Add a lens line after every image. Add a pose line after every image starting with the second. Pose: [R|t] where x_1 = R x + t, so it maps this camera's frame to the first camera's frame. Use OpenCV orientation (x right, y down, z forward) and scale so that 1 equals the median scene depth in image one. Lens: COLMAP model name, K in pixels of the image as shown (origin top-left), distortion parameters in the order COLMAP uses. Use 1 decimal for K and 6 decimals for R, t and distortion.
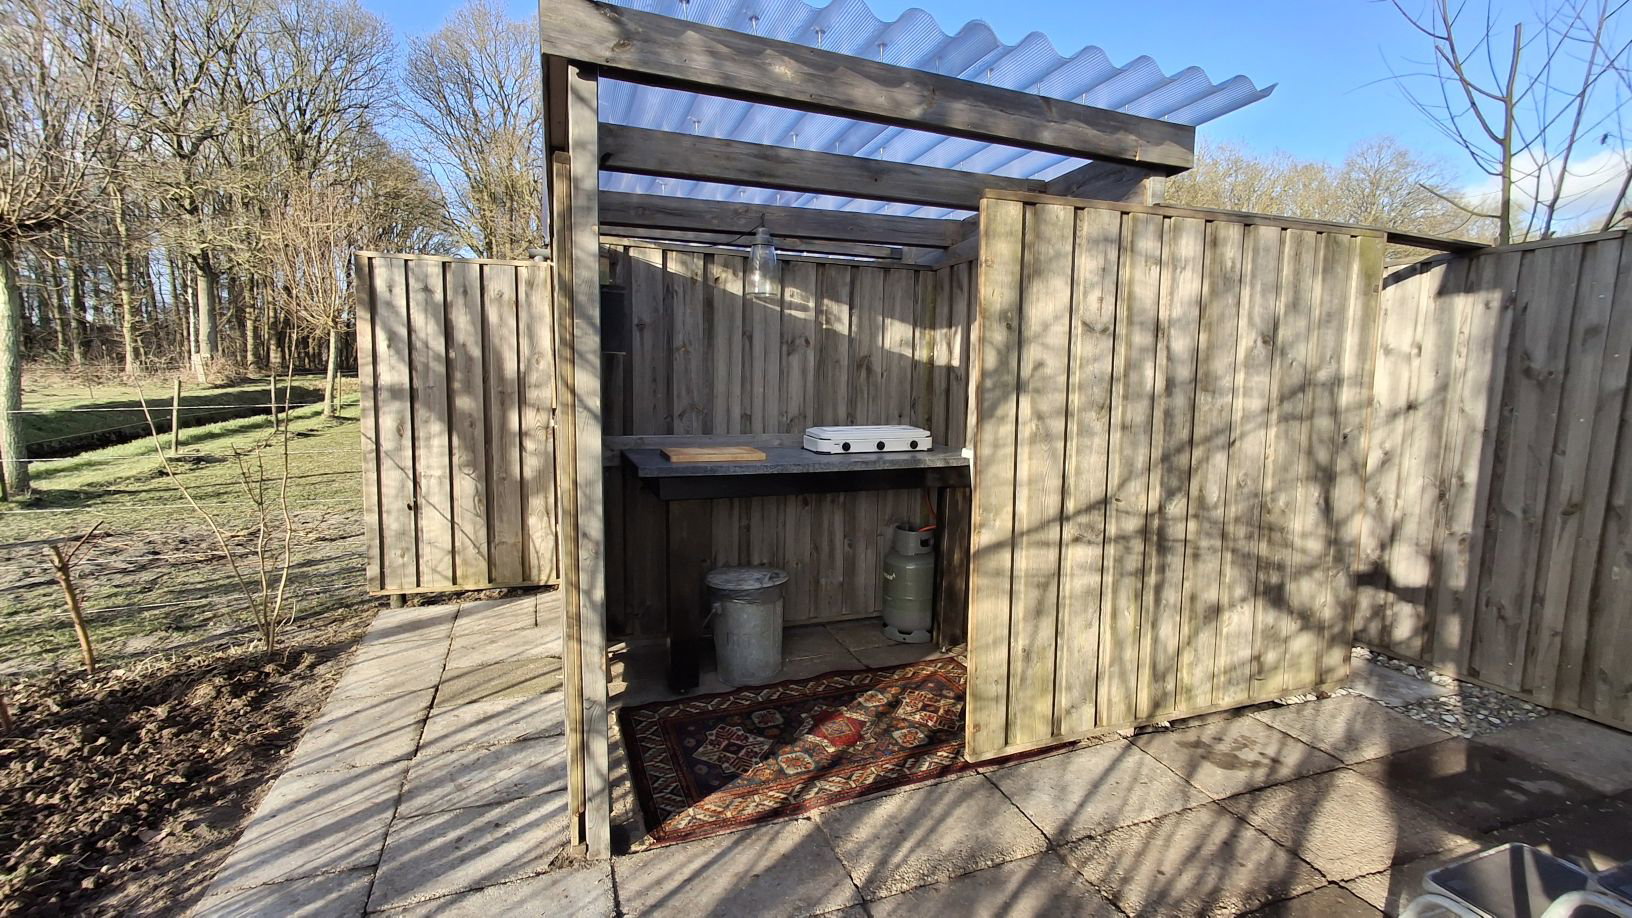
lens RADIAL K [[760.0, 0, 824.8], [0, 760.0, 467.6], [0, 0, 1]] dist [0.001600, 0.000653]
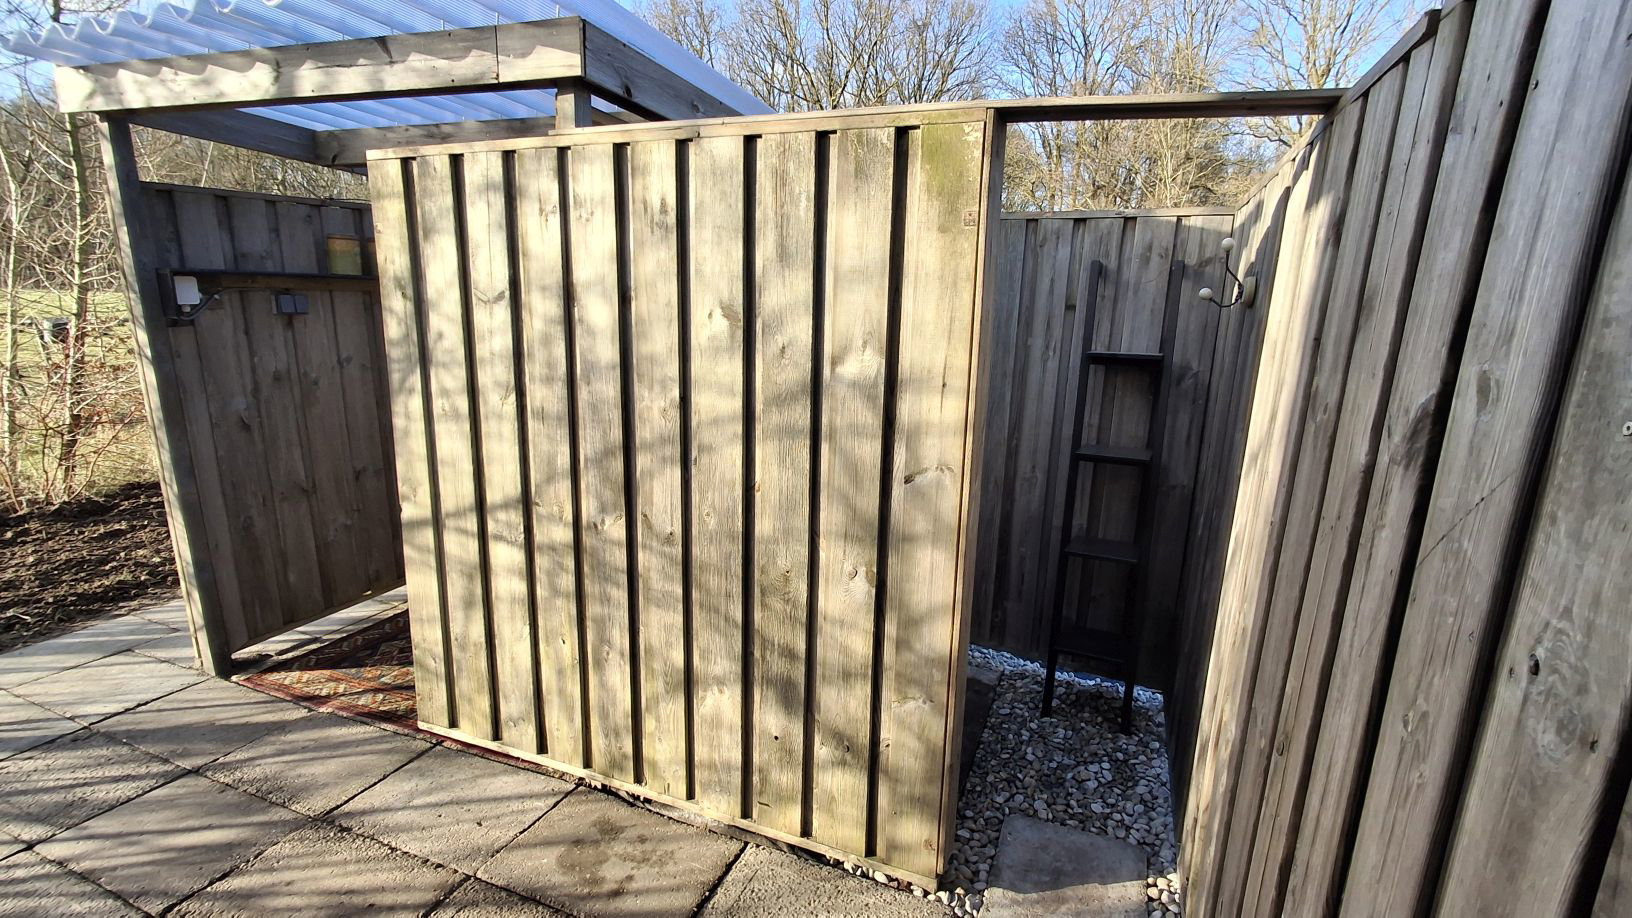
lens RADIAL K [[760.0, 0, 824.8], [0, 760.0, 467.6], [0, 0, 1]] dist [0.001600, 0.000653]
pose [[0.725439, 0.150422, -0.671648, 1.260351], [-0.109263, 0.988621, 0.103397, -0.123705], [0.679558, -0.001622, 0.733620, 0.648696]]
